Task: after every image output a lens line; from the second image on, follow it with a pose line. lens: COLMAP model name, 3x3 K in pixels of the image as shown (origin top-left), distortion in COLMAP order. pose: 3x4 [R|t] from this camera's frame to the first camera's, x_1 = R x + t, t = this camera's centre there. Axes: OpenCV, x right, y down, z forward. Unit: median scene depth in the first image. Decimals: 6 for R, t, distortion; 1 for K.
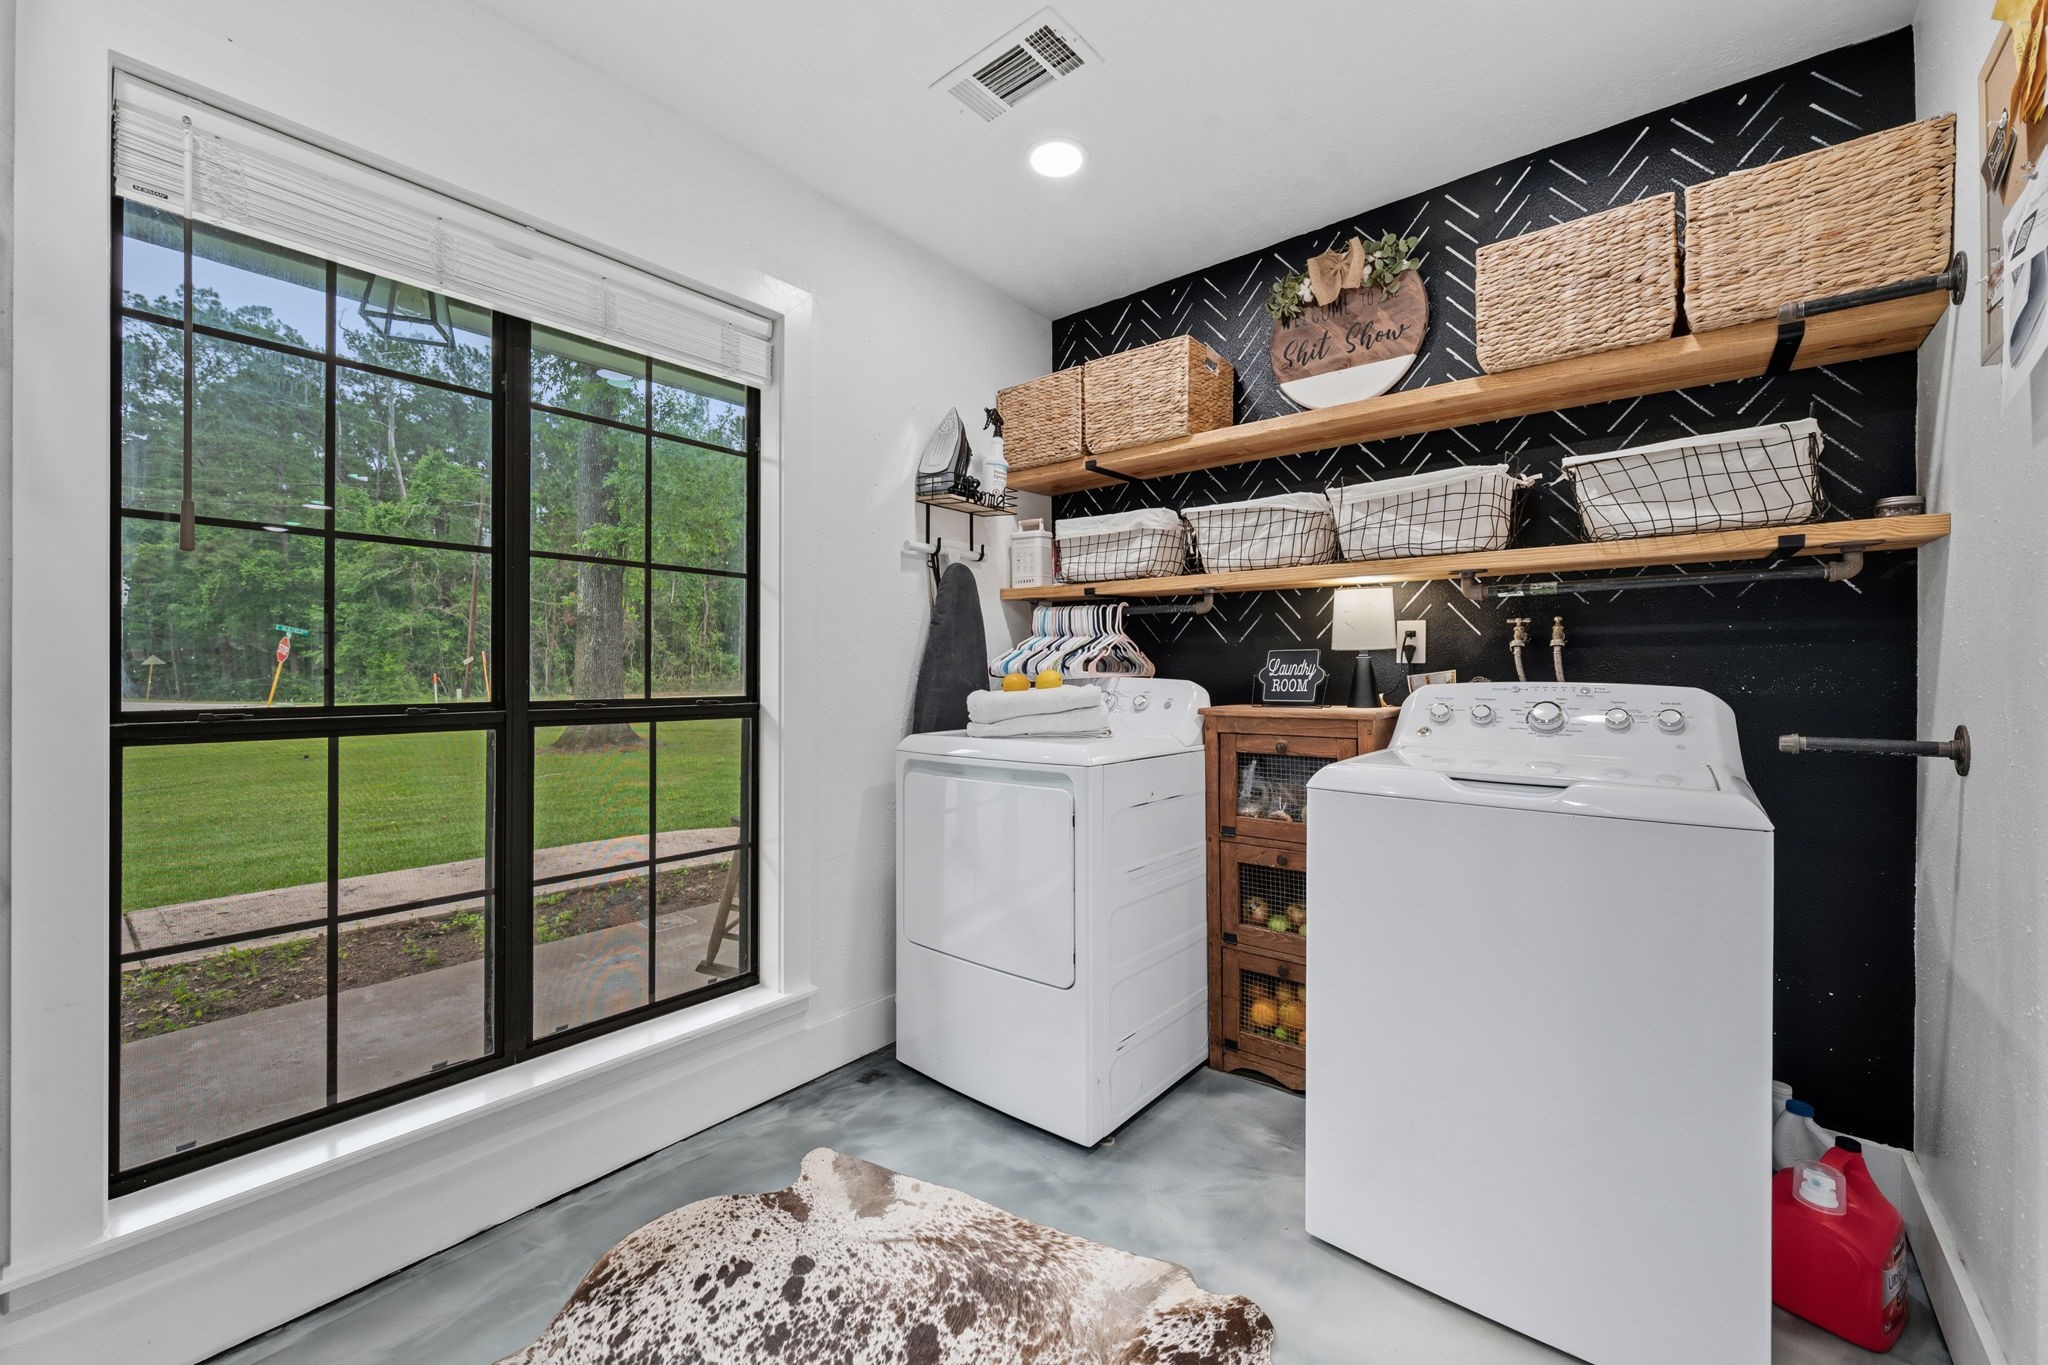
lens RADIAL K [[821.1, 0, 1036.5], [0, 821.1, 670.3], [0, 0, 1]] dist [0.000353, -0.000108]
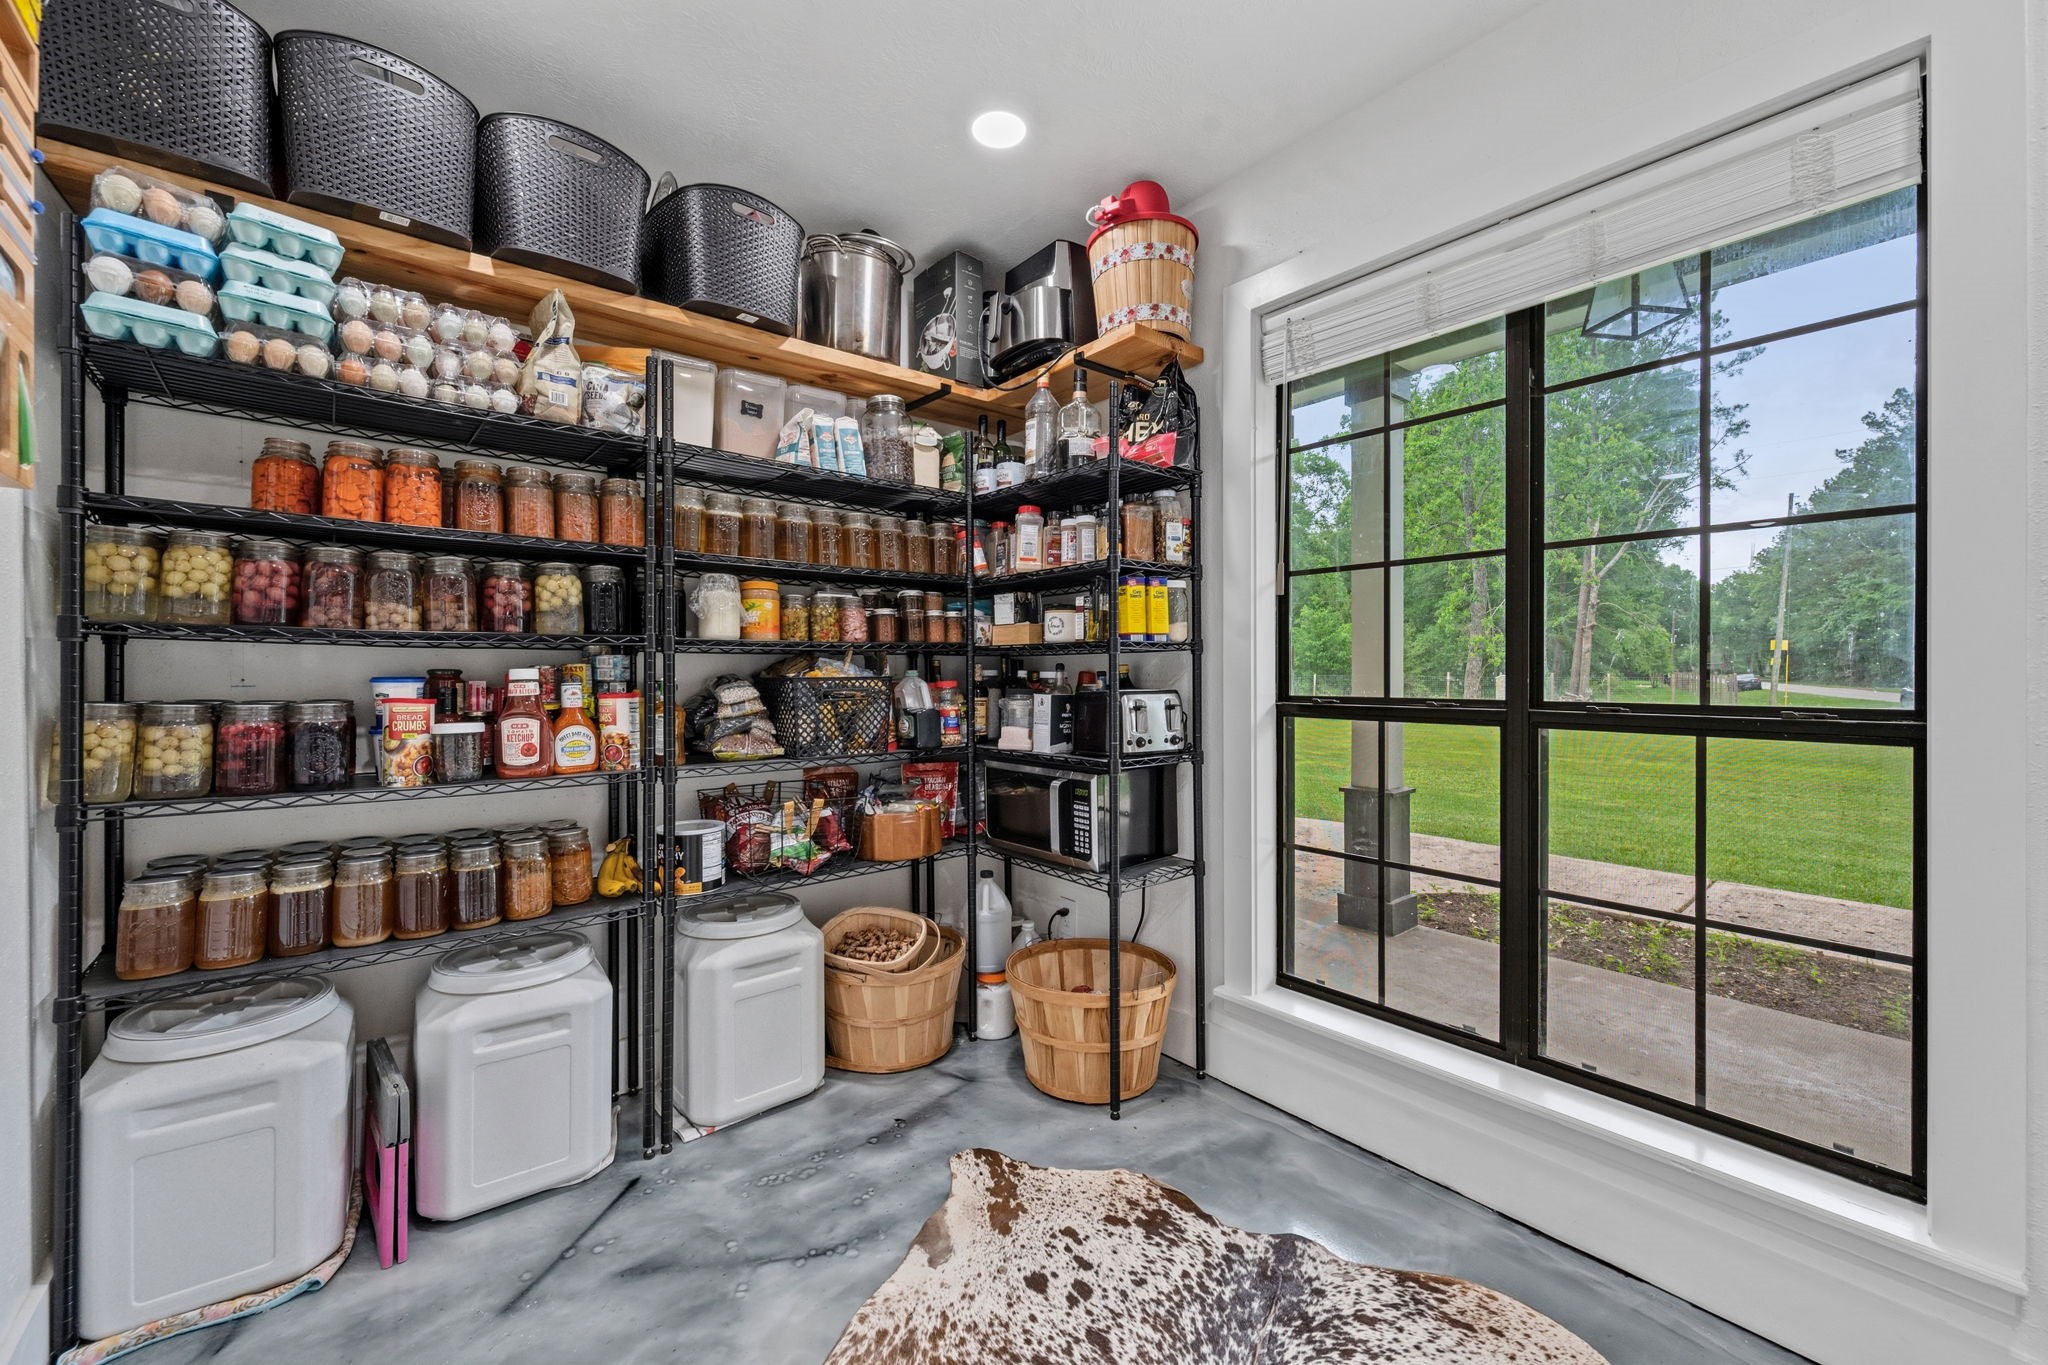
lens RADIAL K [[821.1, 0, 1022.7], [0, 821.1, 672.8], [0, 0, 1]] dist [0.000353, -0.000108]
pose [[-0.207813, 0.000716, -0.978168, 0.477117], [0.002066, 0.999998, 0.000293, 0.003584], [0.978166, -0.001960, -0.207814, 0.649113]]
